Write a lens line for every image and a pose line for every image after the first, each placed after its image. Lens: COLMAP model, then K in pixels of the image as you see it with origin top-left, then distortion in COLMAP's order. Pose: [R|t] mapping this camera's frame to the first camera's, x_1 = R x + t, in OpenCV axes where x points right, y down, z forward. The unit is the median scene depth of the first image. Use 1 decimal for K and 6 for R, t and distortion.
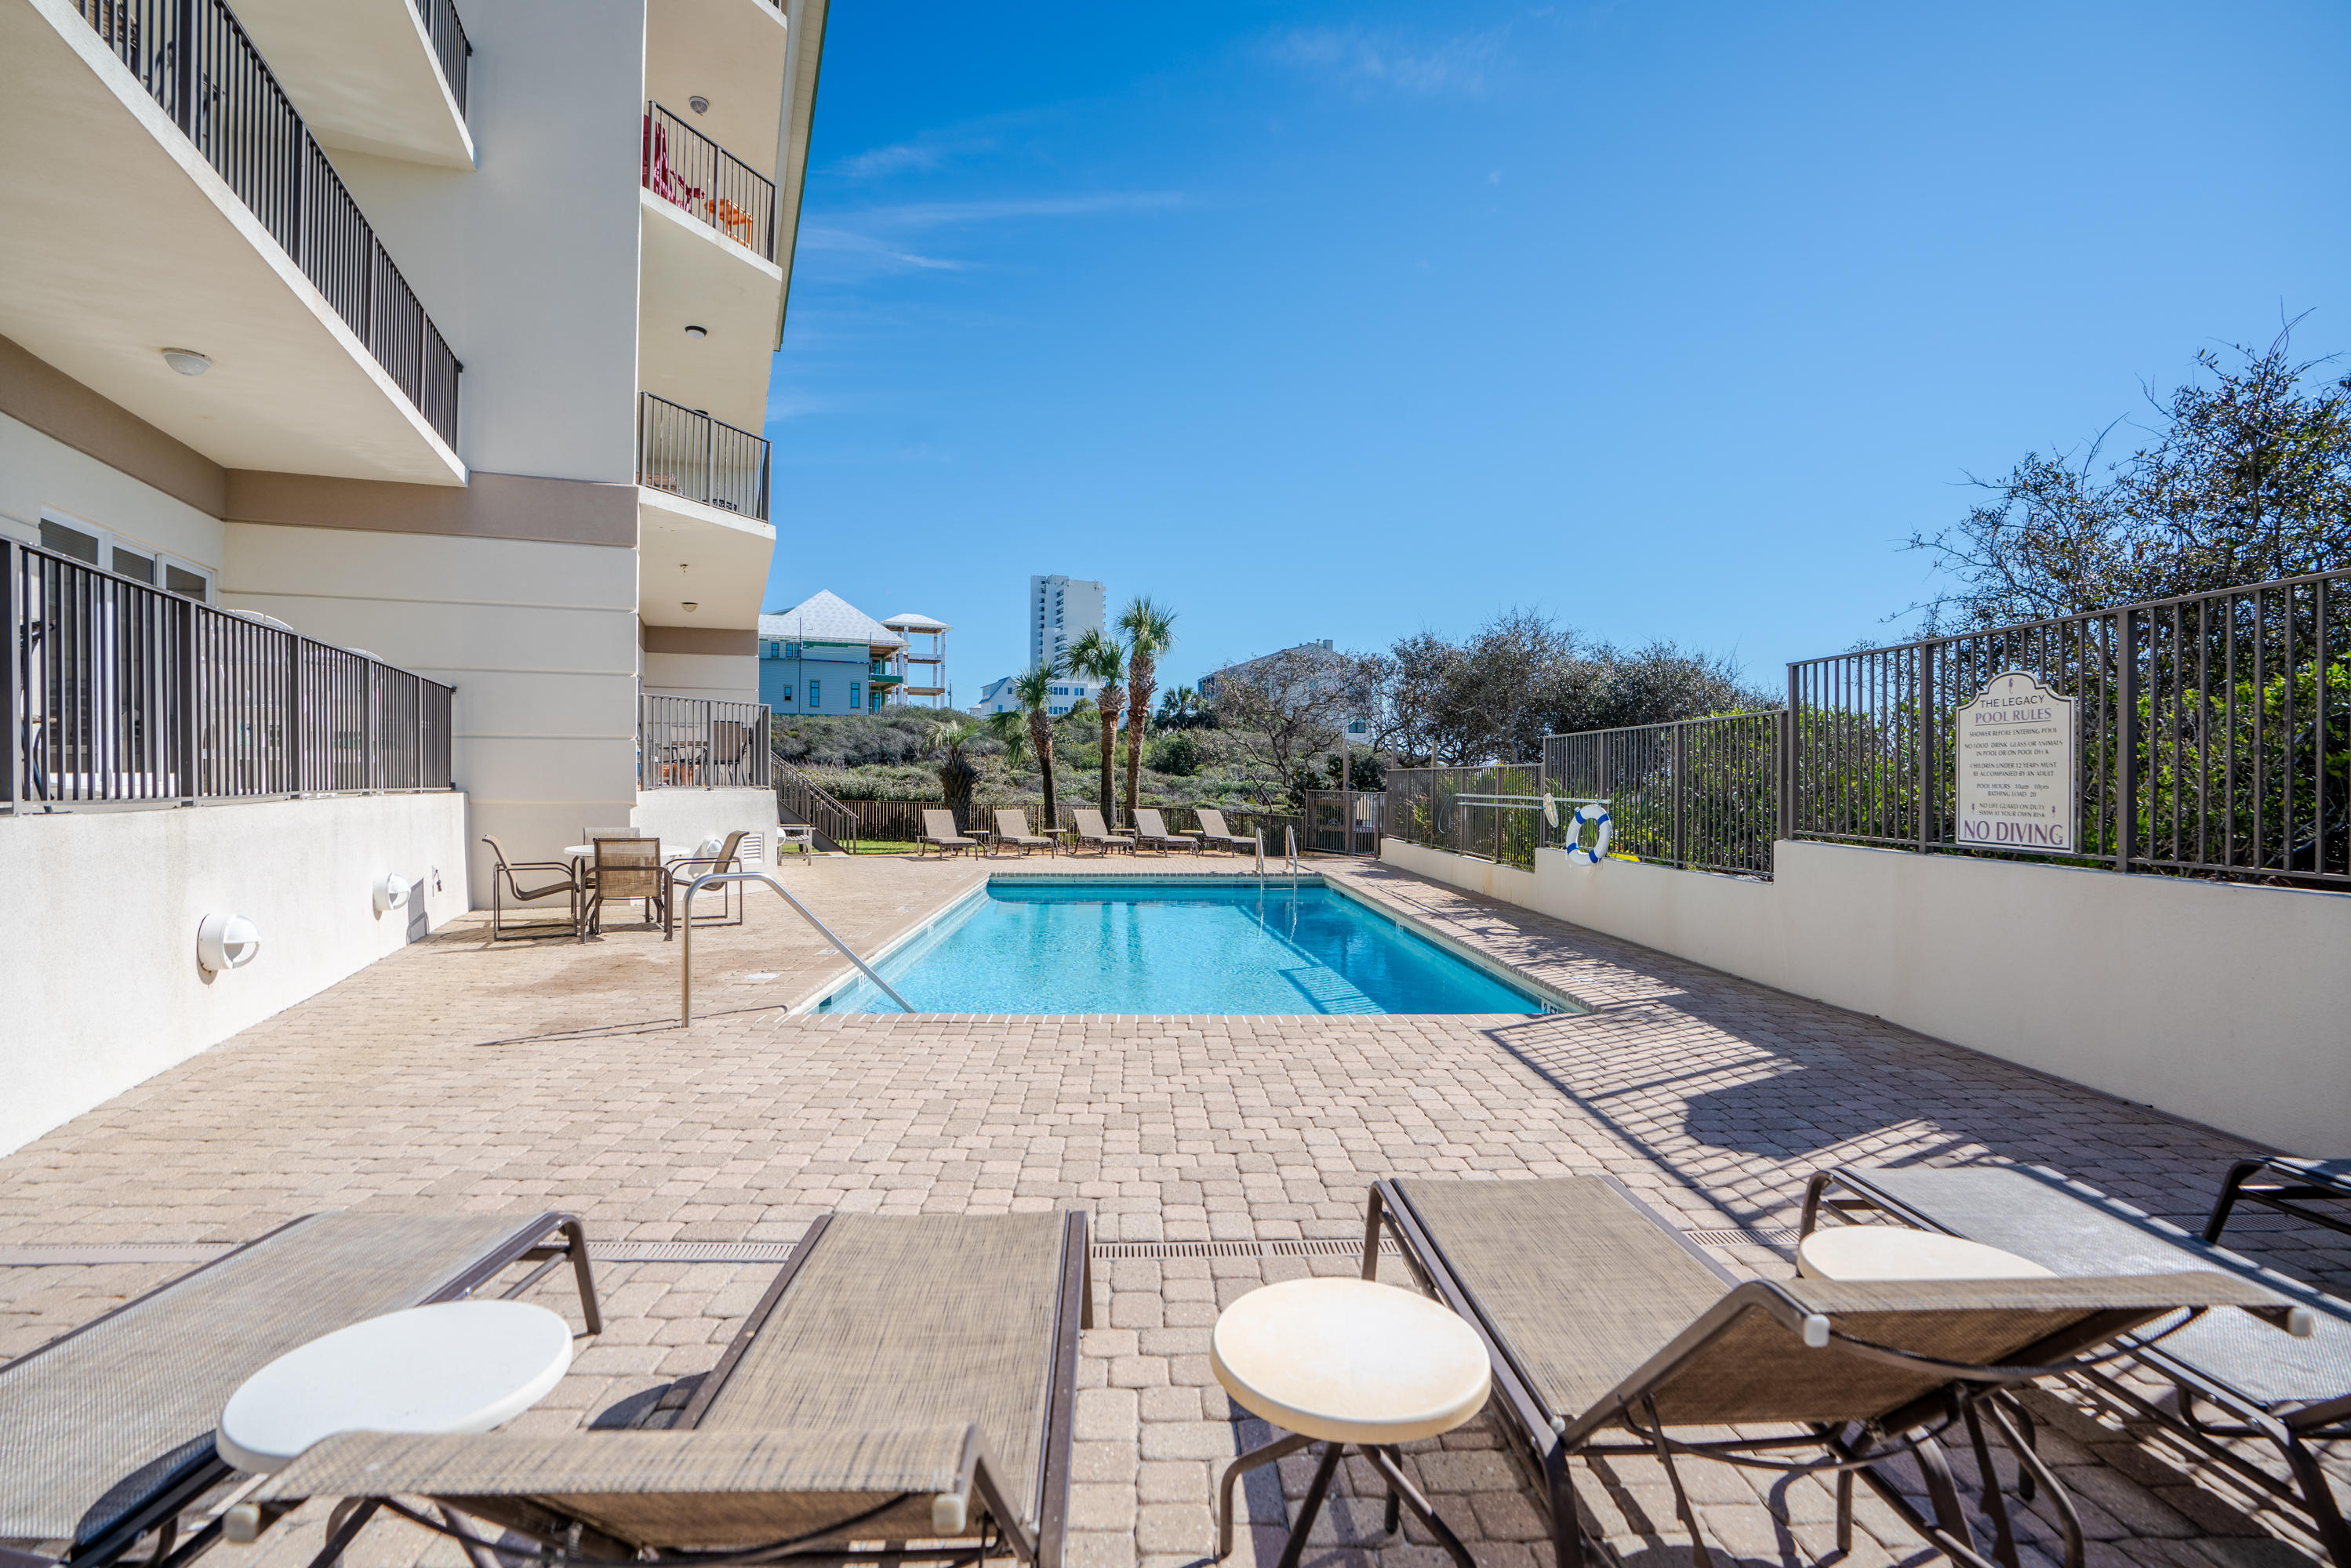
lens RADIAL K [[1100.4, 0, 1167.6], [0, 1100.4, 785.9], [0, 0, 1]] dist [-0.061374, 0.031112]
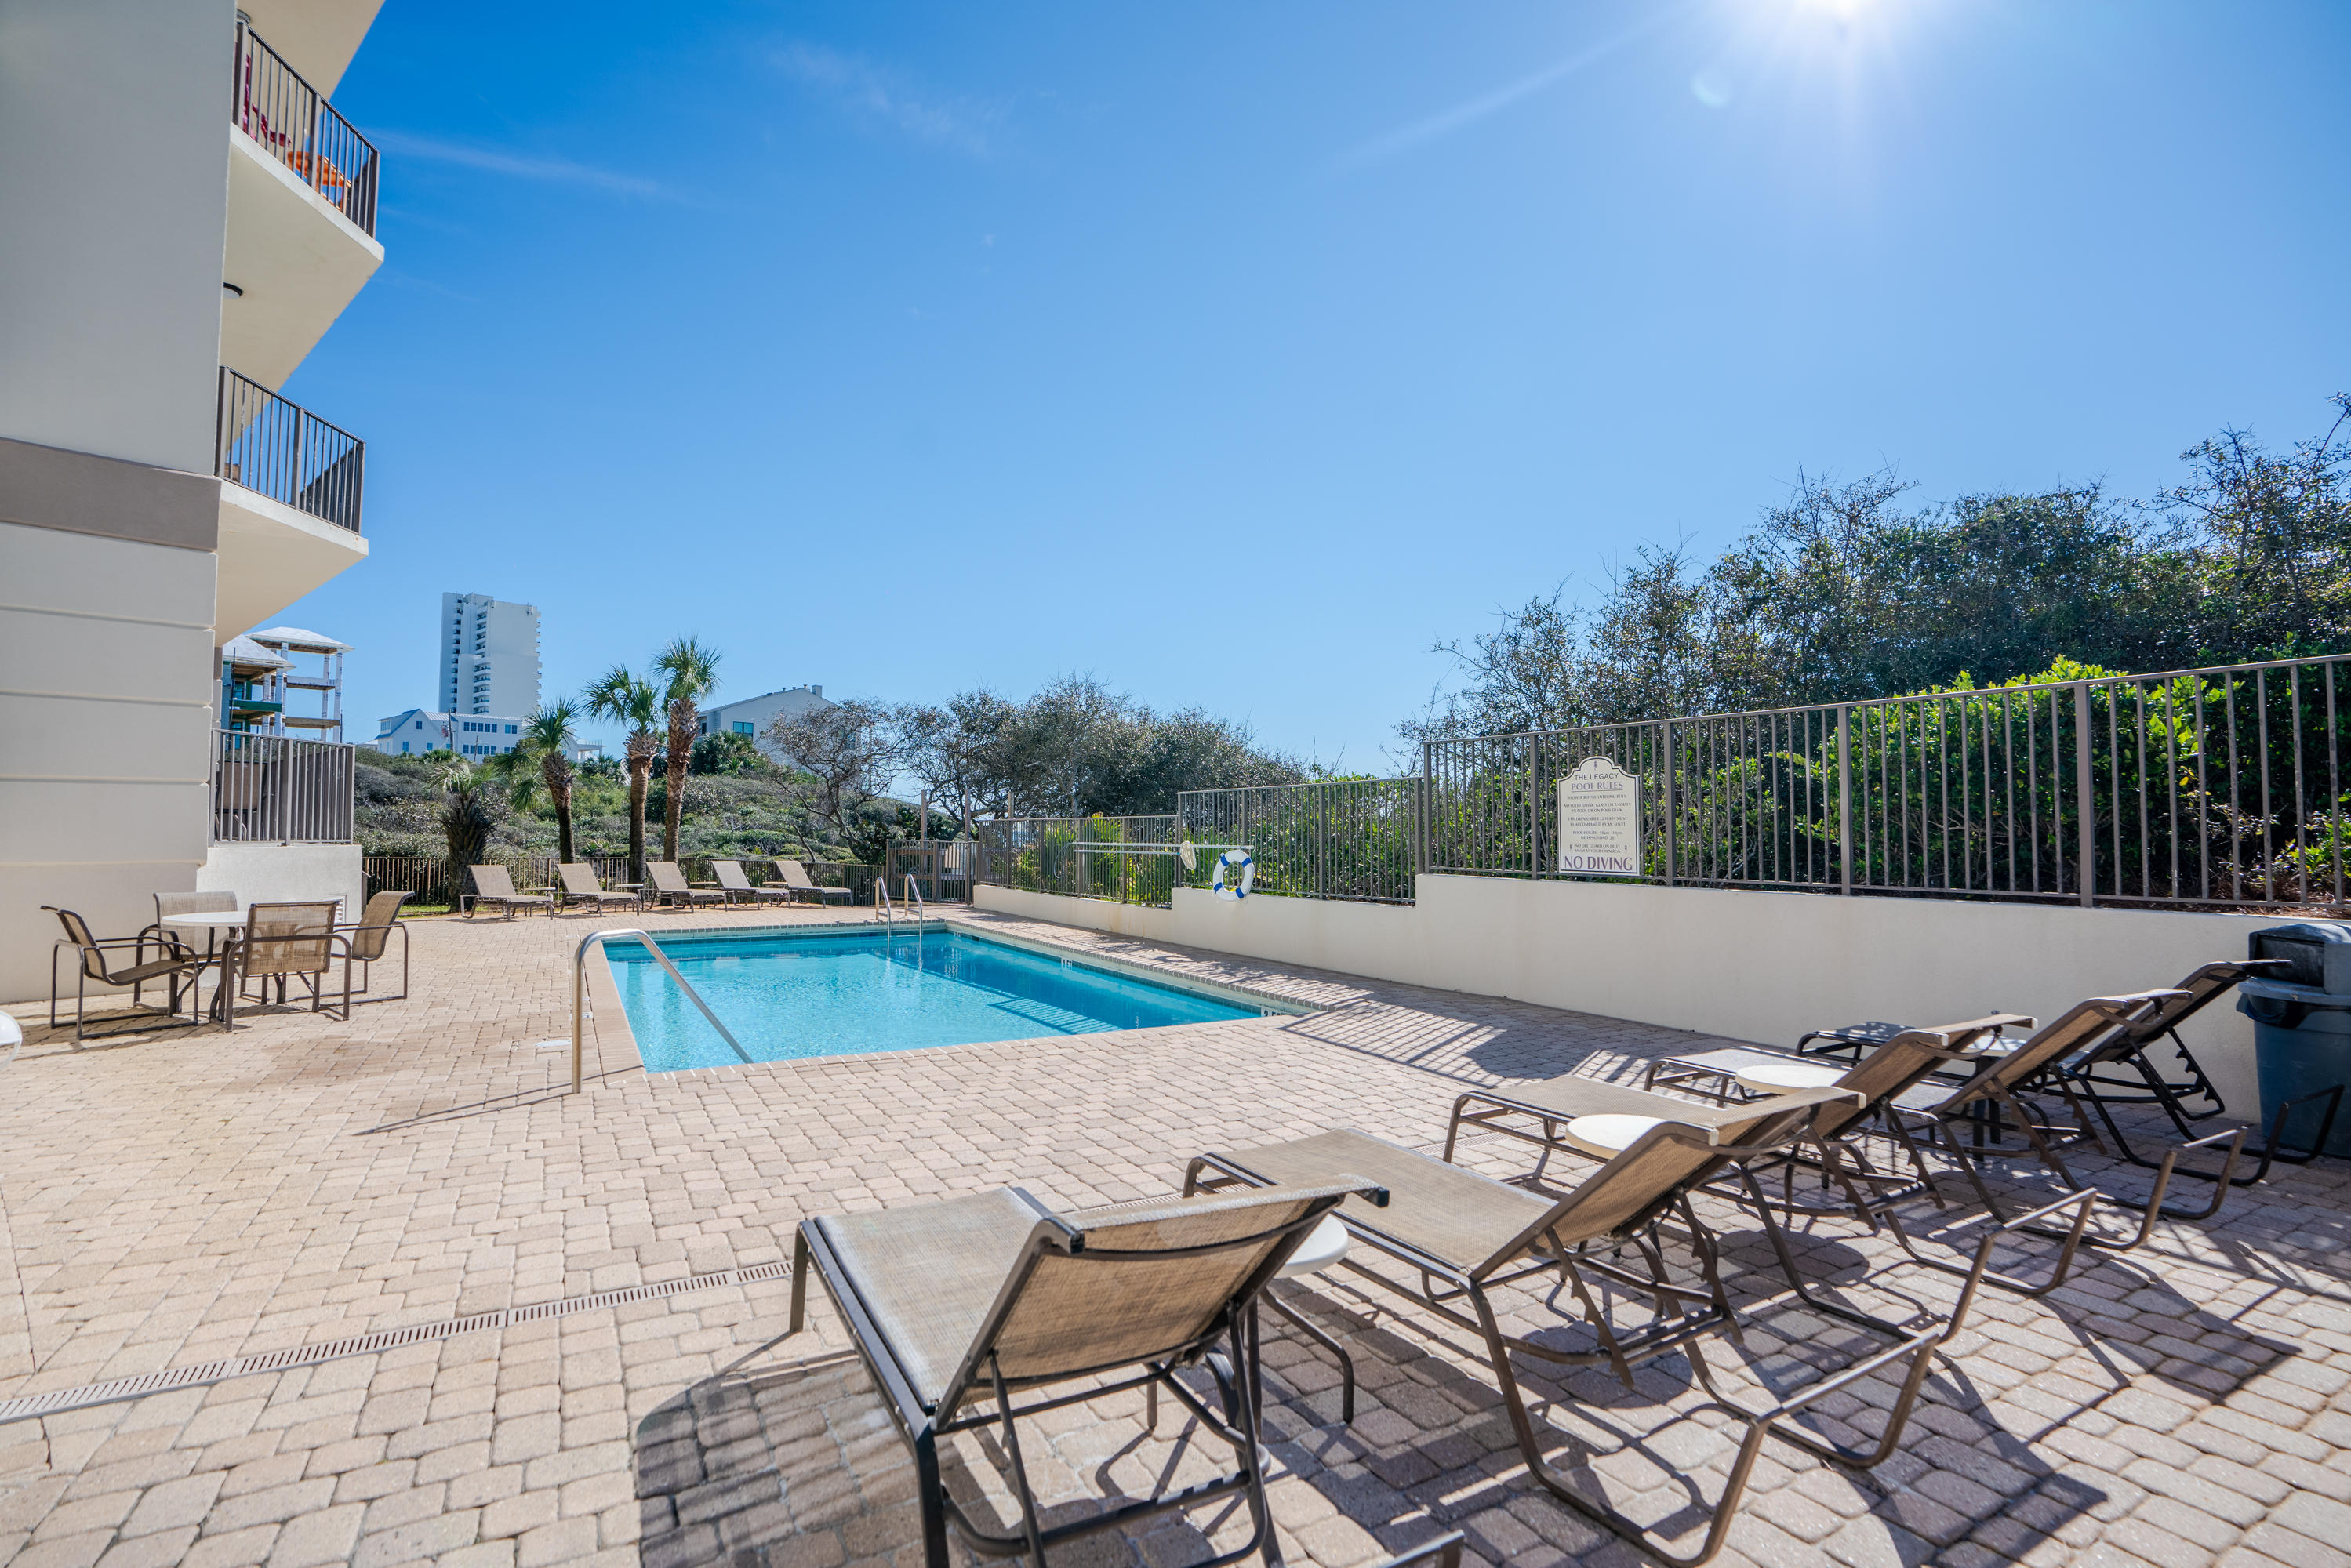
lens RADIAL K [[1100.4, 0, 1167.6], [0, 1100.4, 785.9], [0, 0, 1]] dist [-0.061374, 0.031112]
pose [[0.893575, 0.012924, 0.448728, -0.171884], [0.007117, 0.999052, -0.042947, -0.001450], [-0.448858, 0.041570, 0.892636, -0.038883]]
